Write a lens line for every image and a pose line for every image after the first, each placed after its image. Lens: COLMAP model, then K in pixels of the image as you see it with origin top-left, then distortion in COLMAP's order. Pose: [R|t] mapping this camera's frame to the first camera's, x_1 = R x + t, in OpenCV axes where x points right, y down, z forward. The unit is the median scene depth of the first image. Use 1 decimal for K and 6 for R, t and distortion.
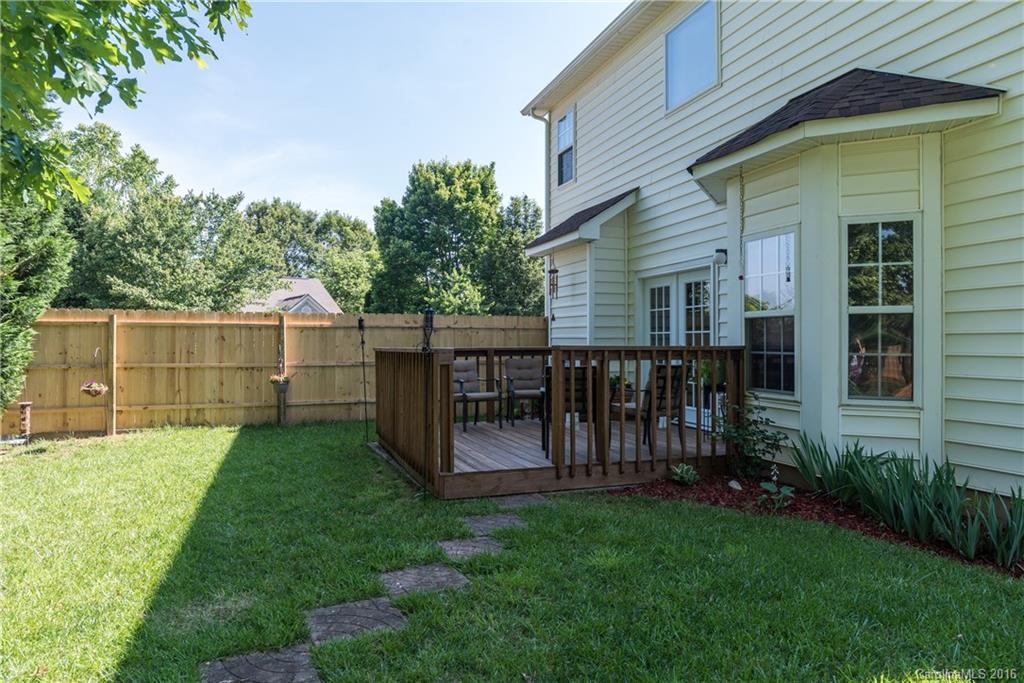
lens RADIAL K [[666.1, 0, 512.0], [0, 666.1, 341.5], [0, 0, 1]] dist [-0.061006, 0.061027]
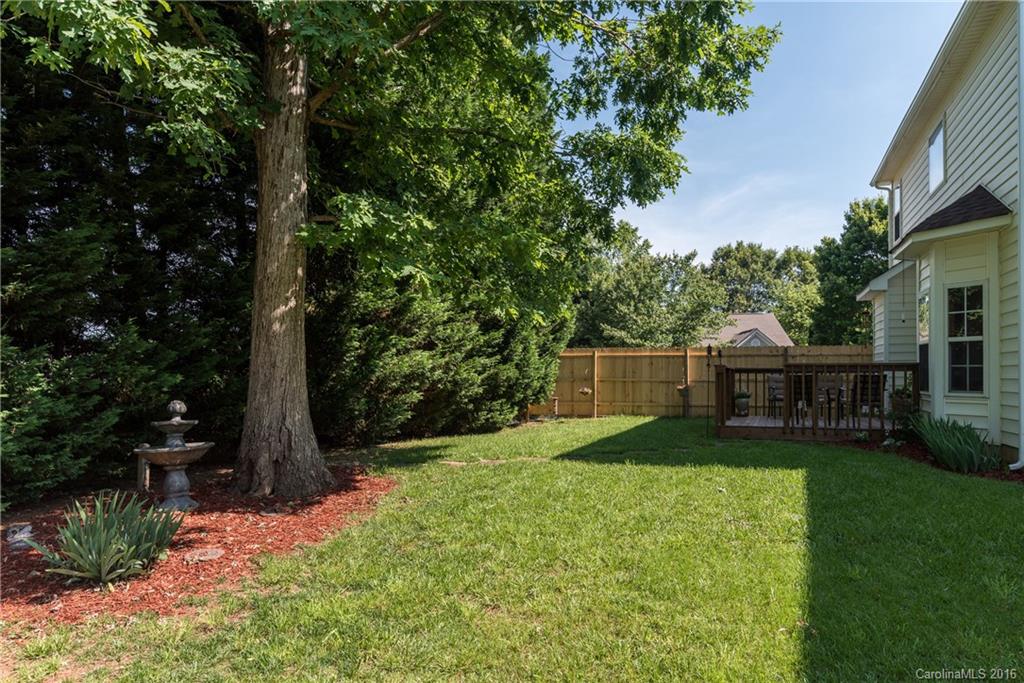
lens RADIAL K [[666.1, 0, 512.0], [0, 666.1, 341.5], [0, 0, 1]] dist [-0.061006, 0.061027]
pose [[0.762620, -0.030368, -0.646133, 0.303513], [-0.000105, 0.998891, -0.047072, 0.014525], [0.646847, 0.035966, 0.761771, -0.408135]]
